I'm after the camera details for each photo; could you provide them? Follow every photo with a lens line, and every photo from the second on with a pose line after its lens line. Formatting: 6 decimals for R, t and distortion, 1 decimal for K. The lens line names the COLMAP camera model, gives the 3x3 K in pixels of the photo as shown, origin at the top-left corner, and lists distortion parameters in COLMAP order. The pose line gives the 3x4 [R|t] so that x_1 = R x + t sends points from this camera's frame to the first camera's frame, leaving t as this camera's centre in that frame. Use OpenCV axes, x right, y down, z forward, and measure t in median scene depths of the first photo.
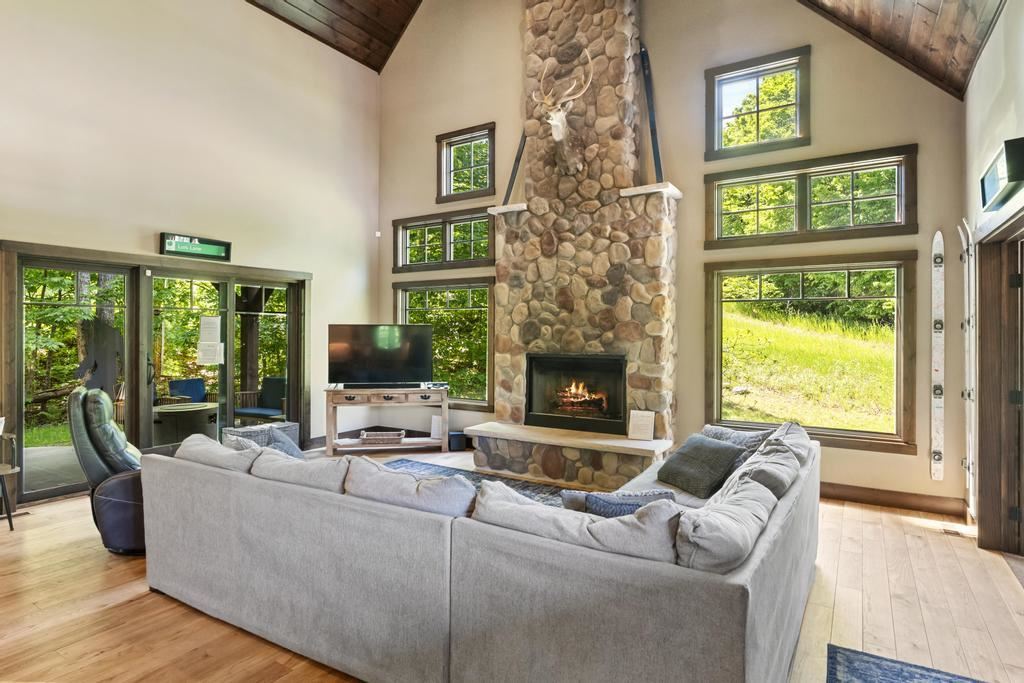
lens RADIAL K [[566.1, 0, 504.5], [0, 566.1, 344.1], [0, 0, 1]] dist [0.005489, 0.000288]
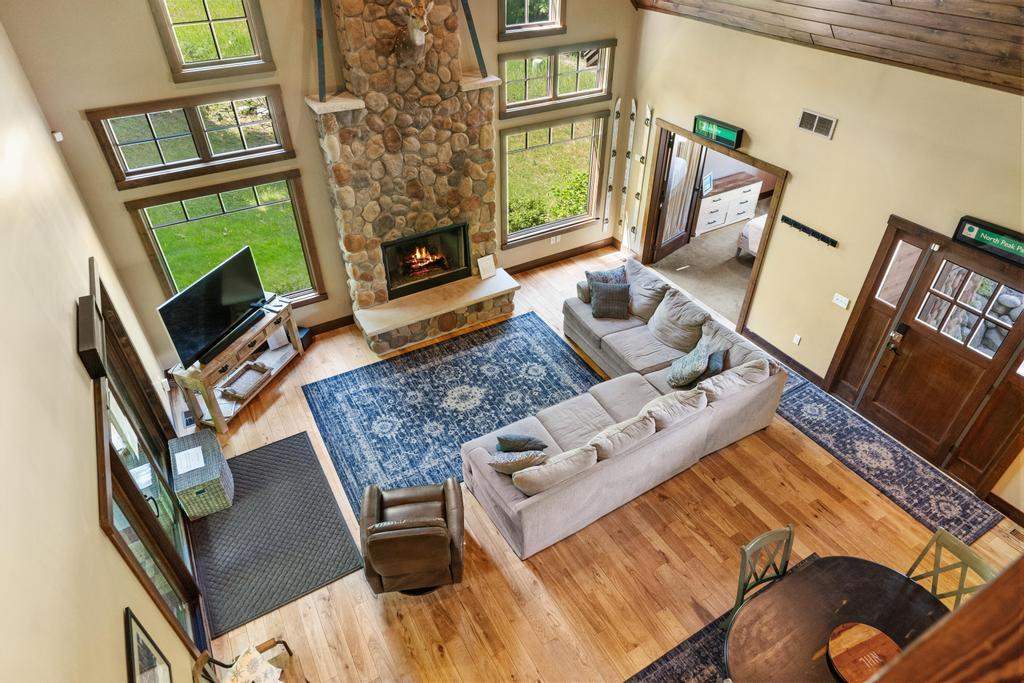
lens RADIAL K [[601.6, 0, 513.5], [0, 601.6, 337.7], [0, 0, 1]] dist [-0.002427, 0.000609]
pose [[0.467358, -0.542434, 0.698099, -0.760822], [0.008902, 0.792491, 0.609819, -0.553983], [-0.884023, -0.278789, 0.375206, 0.326527]]
